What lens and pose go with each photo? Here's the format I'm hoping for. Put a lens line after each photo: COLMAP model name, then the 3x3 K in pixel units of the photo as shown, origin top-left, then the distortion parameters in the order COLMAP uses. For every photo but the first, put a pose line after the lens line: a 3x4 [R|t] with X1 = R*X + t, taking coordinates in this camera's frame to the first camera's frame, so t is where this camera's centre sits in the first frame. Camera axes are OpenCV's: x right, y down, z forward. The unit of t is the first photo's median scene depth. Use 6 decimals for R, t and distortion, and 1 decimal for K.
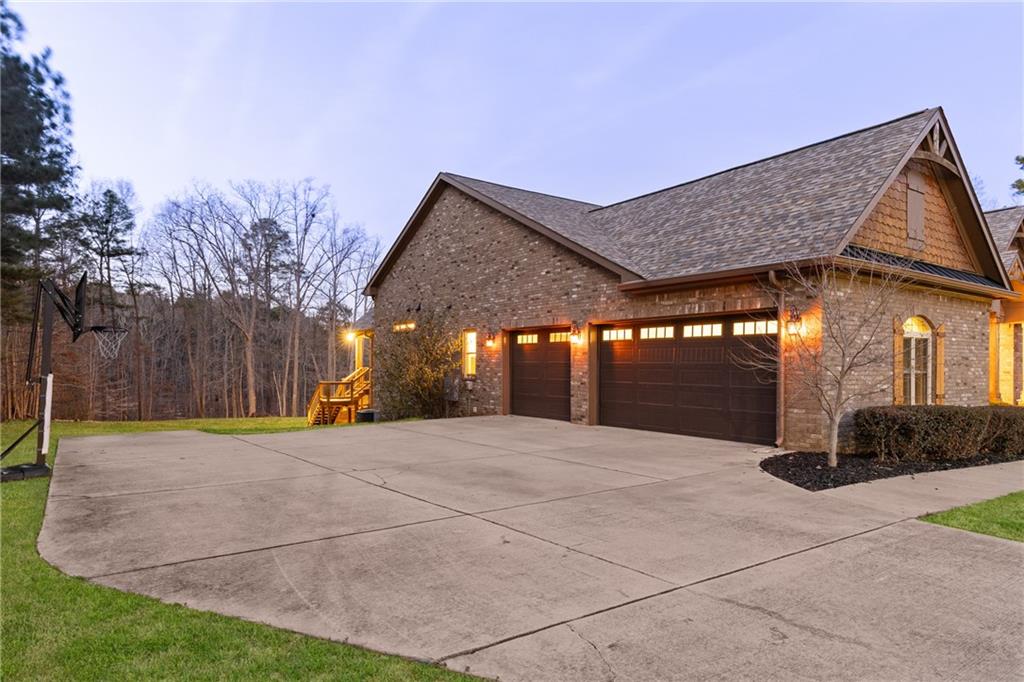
lens RADIAL K [[601.6, 0, 512.0], [0, 601.6, 341.0], [0, 0, 1]] dist [0.000813, 0.000453]
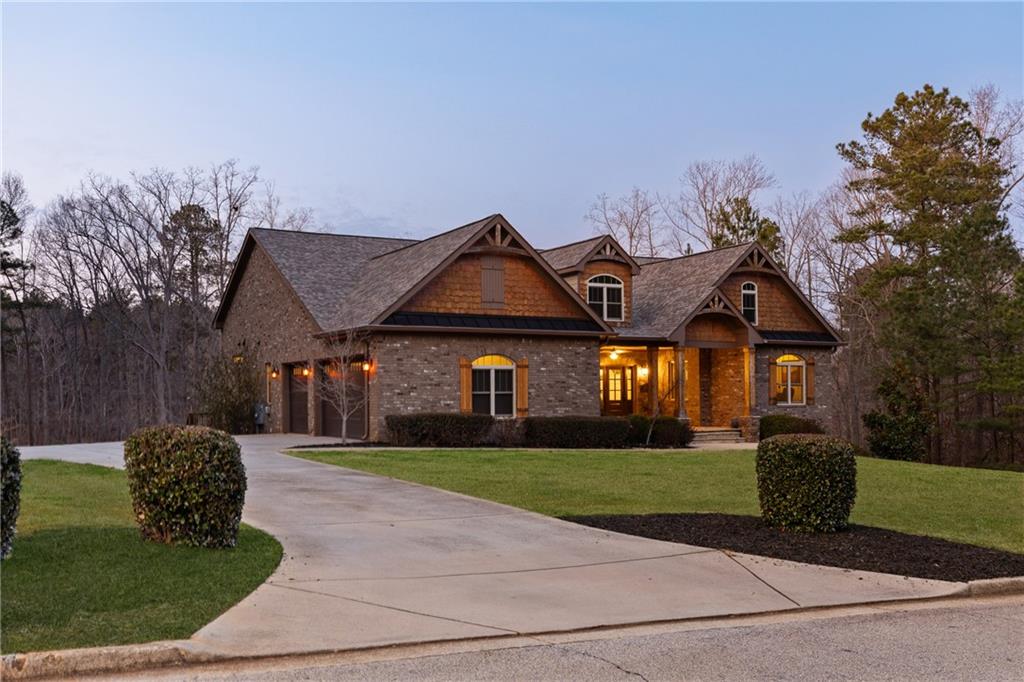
lens RADIAL K [[1048.8, 0, 512.0], [0, 1048.8, 341.0], [0, 0, 1]] dist [0.049450, -0.013011]
pose [[0.989413, -0.018964, -0.143883, 0.237726], [0.016891, 0.999735, -0.015618, -0.007131], [0.144141, 0.013022, 0.989471, -0.334405]]
